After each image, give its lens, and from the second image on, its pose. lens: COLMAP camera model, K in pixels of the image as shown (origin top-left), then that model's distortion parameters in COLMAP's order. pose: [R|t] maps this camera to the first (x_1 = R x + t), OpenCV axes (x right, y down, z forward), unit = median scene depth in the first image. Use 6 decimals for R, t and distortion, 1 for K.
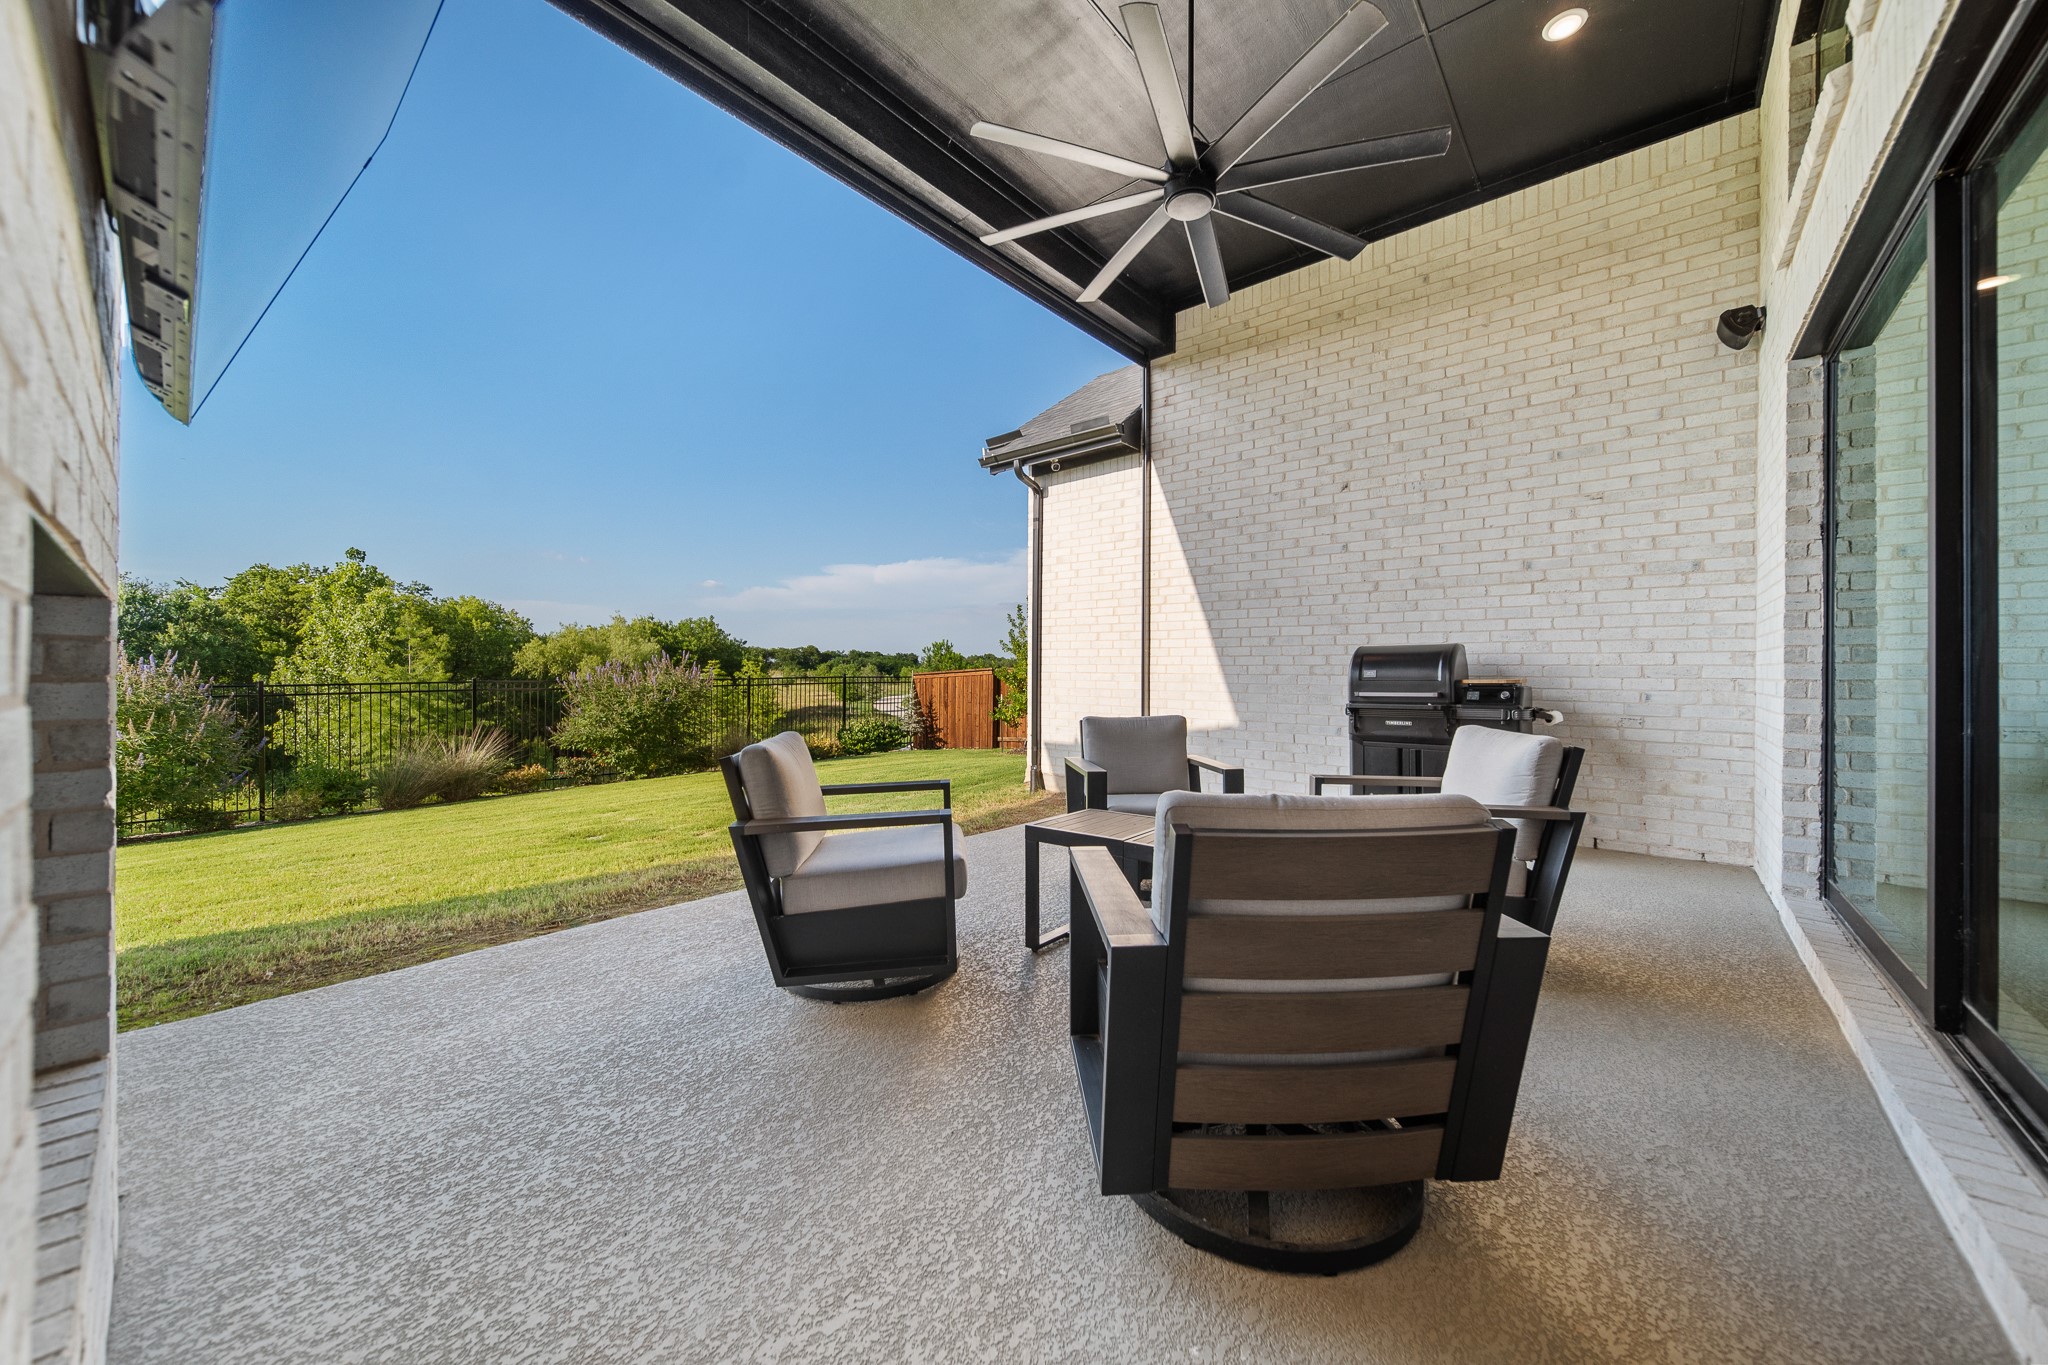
lens RADIAL K [[717.9, 0, 1030.3], [0, 717.9, 680.7], [0, 0, 1]] dist [-0.000326, -0.000195]
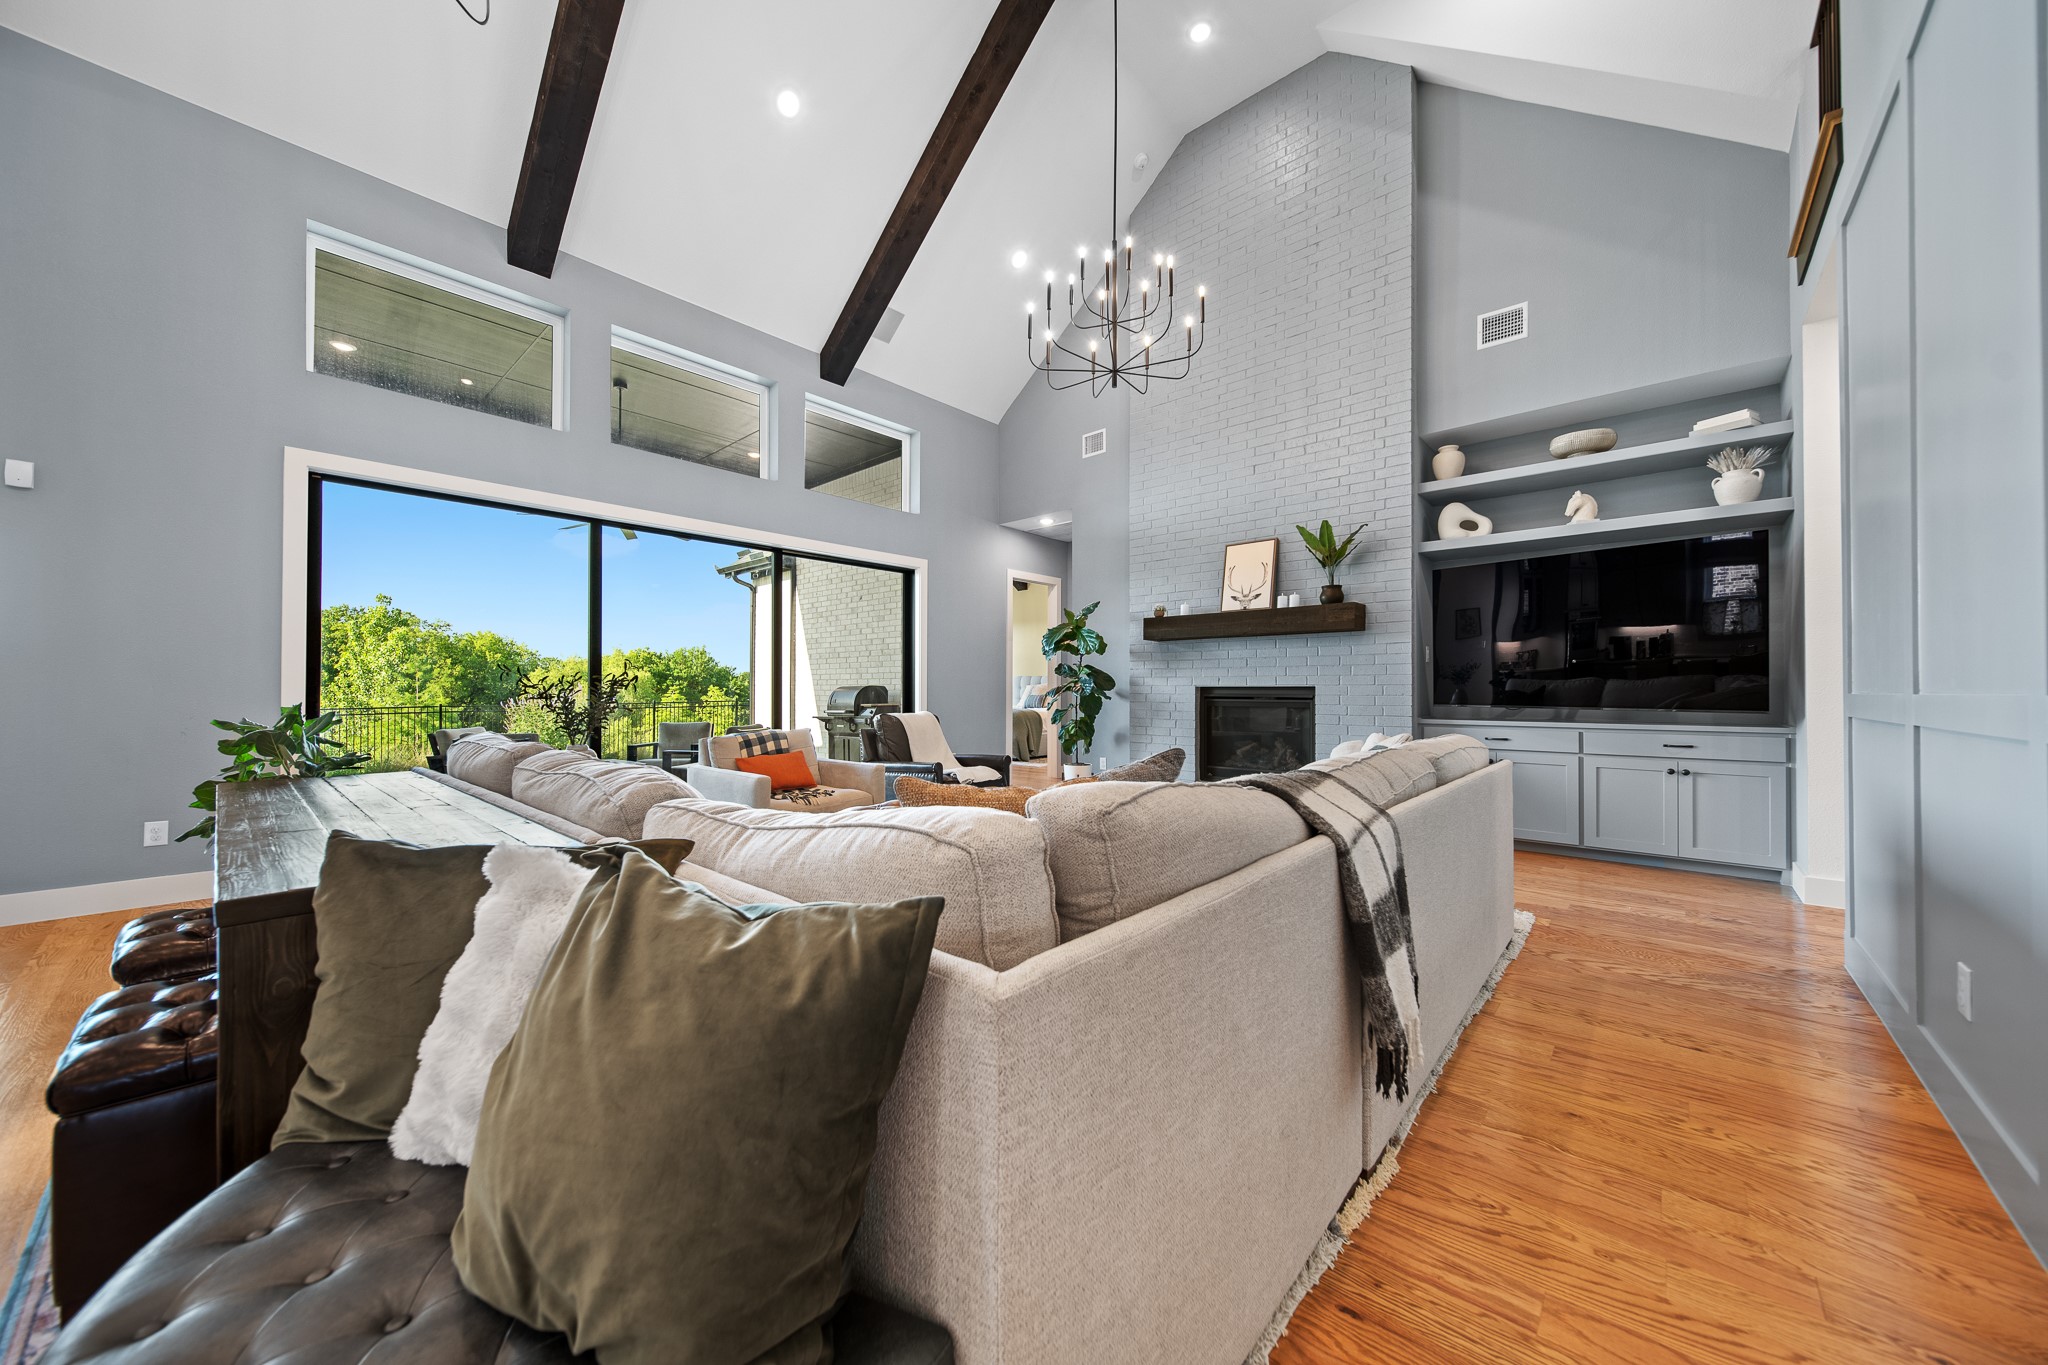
lens RADIAL K [[720.2, 0, 1021.9], [0, 720.2, 695.1], [0, 0, 1]] dist [0.000623, 0.000021]
pose [[0.999096, -0.004857, -0.042241, 0.186909], [0.004452, 0.999943, -0.009662, -0.000541], [0.042286, 0.009465, 0.999061, -0.165158]]
